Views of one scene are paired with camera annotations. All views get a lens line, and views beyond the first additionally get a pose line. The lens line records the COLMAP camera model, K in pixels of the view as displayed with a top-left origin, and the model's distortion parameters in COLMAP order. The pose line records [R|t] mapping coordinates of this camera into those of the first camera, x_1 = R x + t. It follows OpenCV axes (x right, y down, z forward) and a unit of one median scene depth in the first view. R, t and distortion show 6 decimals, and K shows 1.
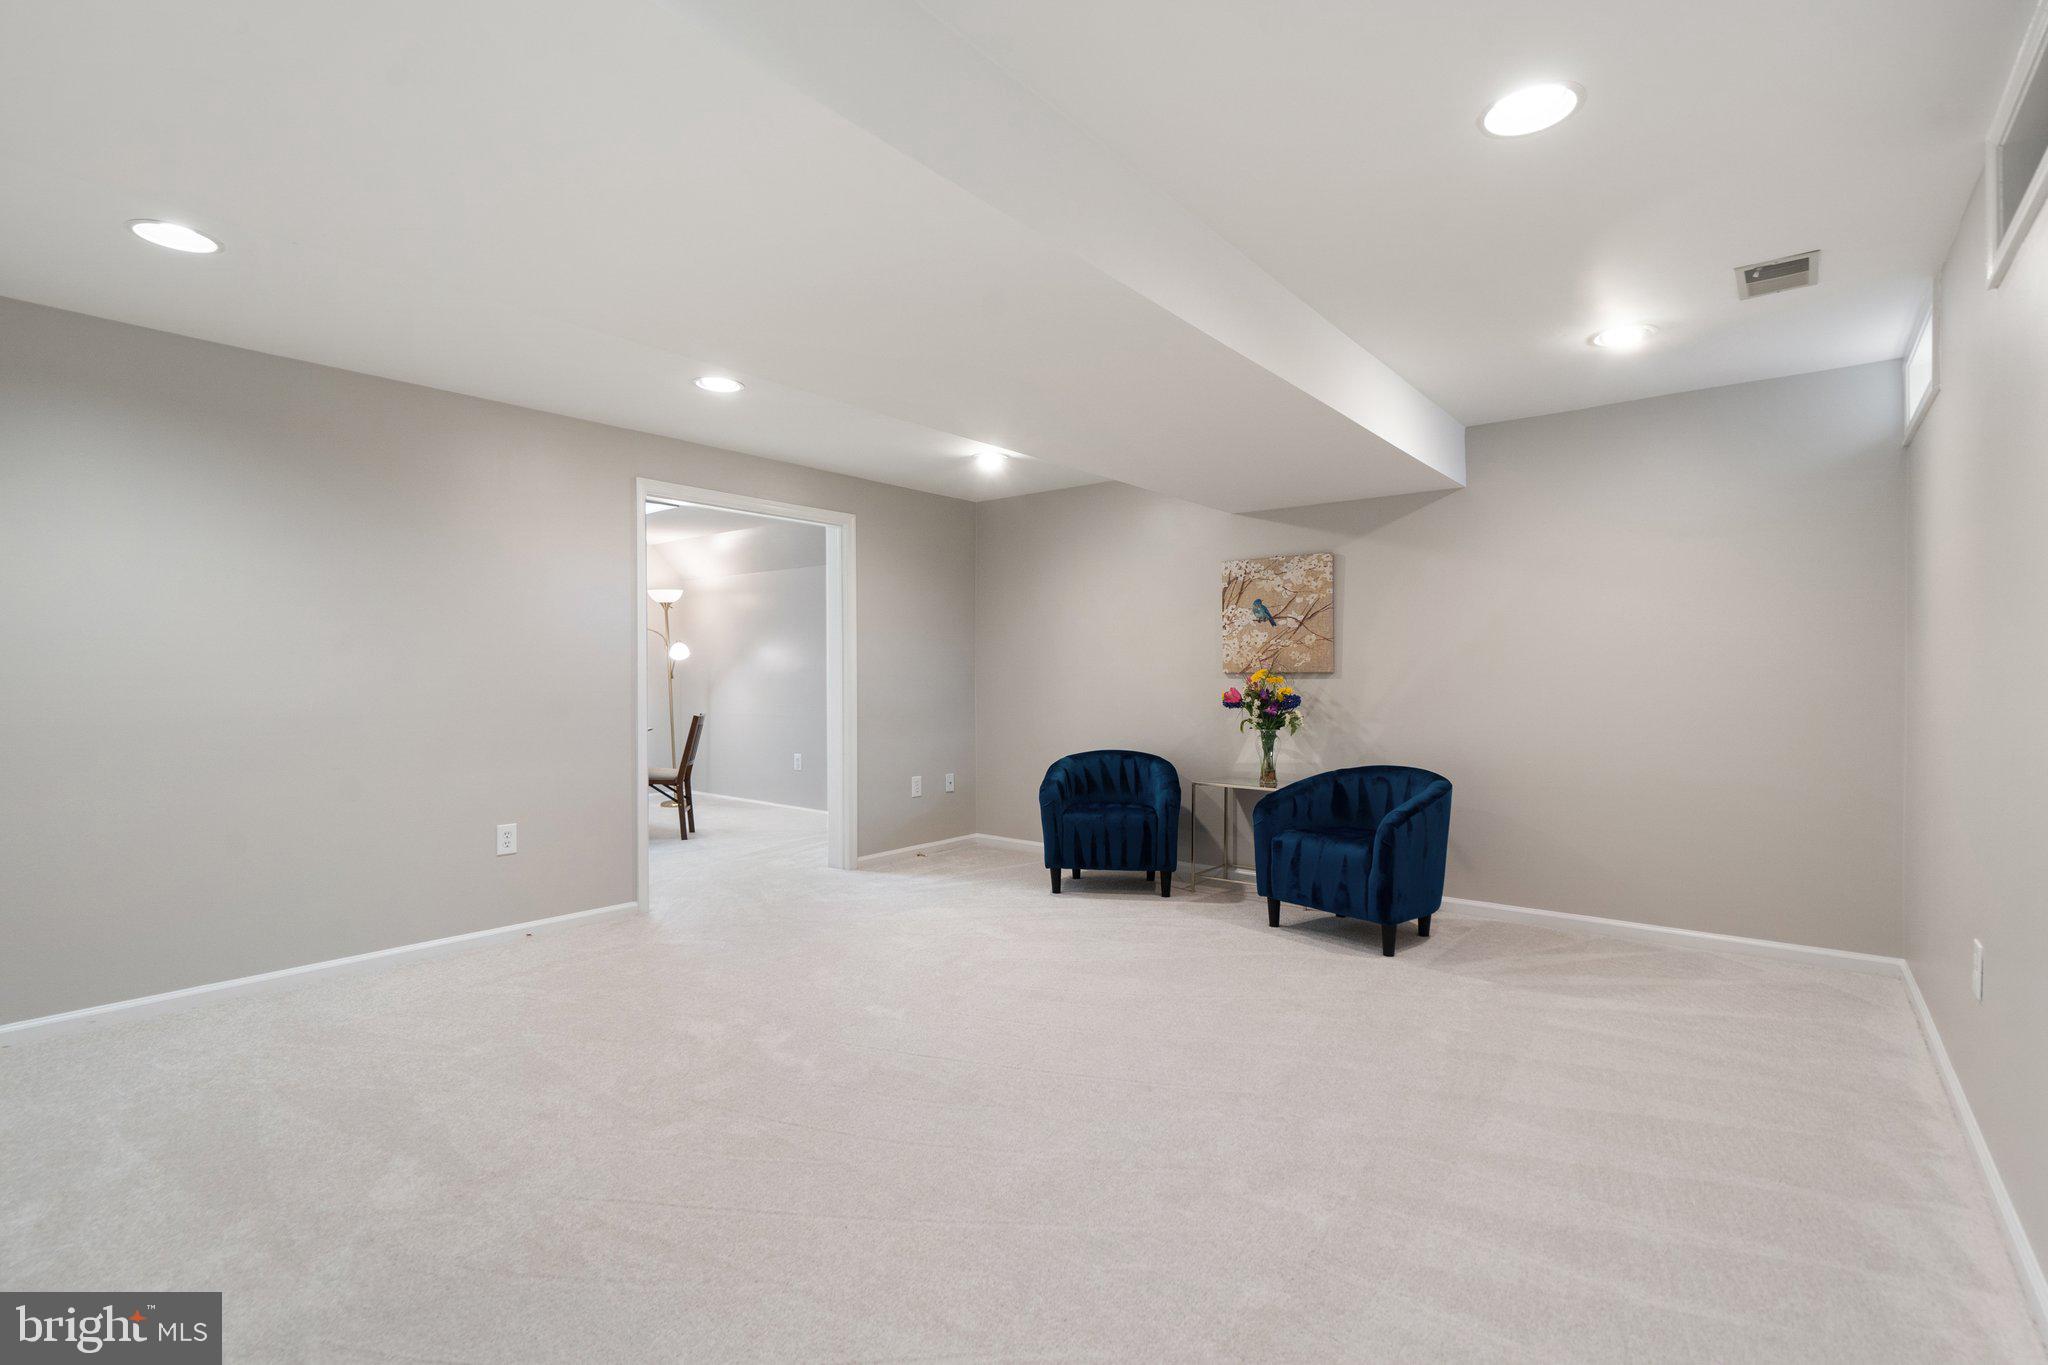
lens RADIAL K [[944.6, 0, 1038.4], [0, 944.6, 688.6], [0, 0, 1]] dist [-0.006823, 0.002796]
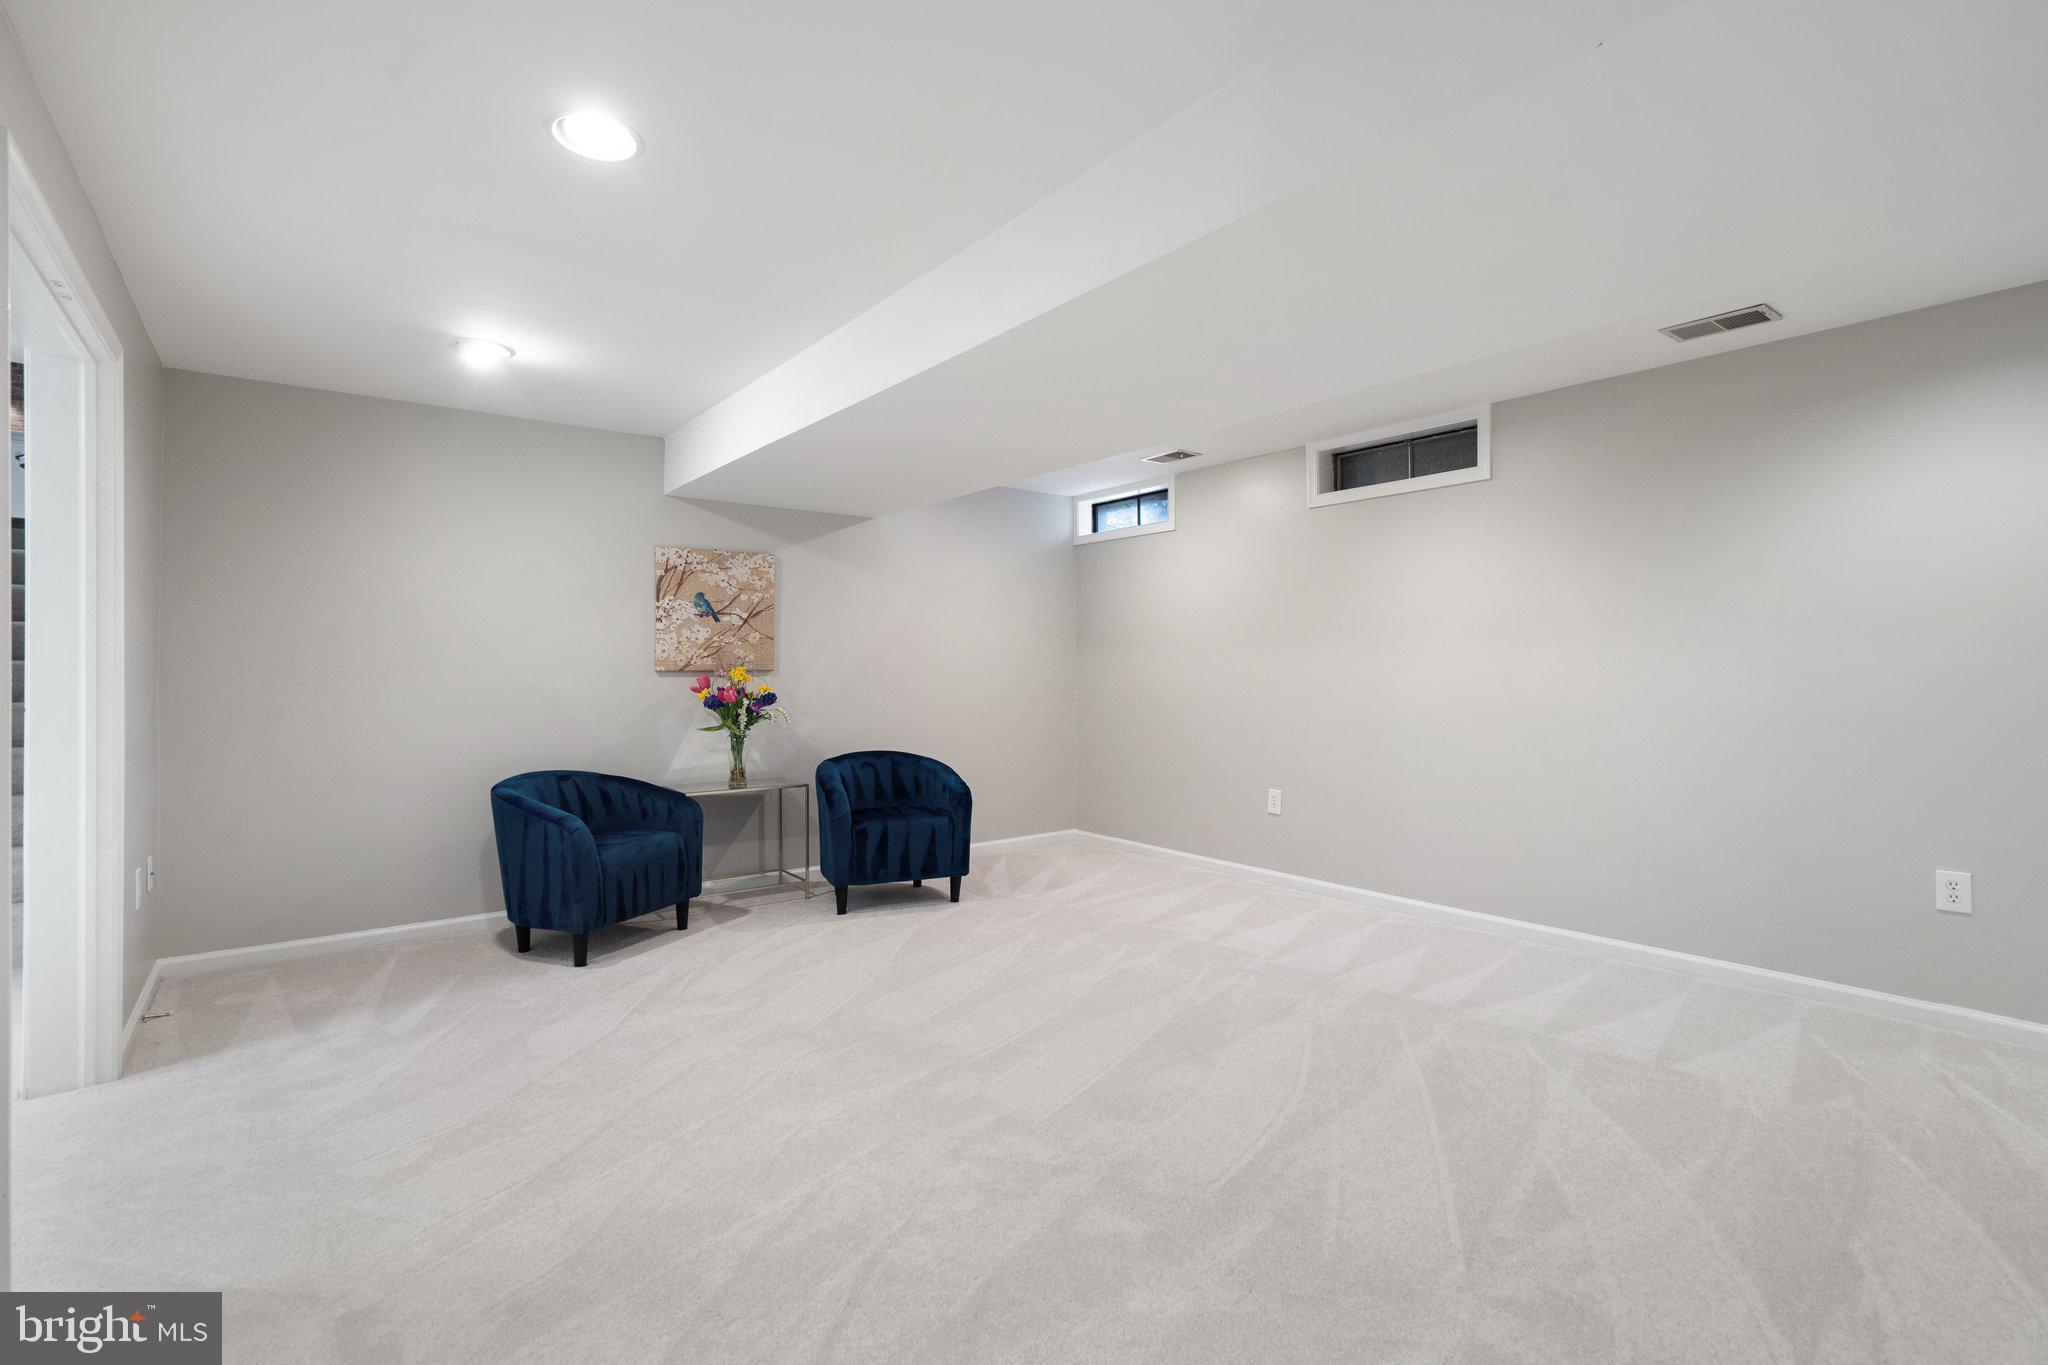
lens RADIAL K [[944.6, 0, 1037.2], [0, 944.6, 667.0], [0, 0, 1]] dist [-0.006823, 0.002796]
pose [[0.238851, -0.001920, 0.971054, -0.608605], [0.014470, 0.999894, -0.001582, -0.014336], [-0.970948, 0.014429, 0.238854, 0.456998]]
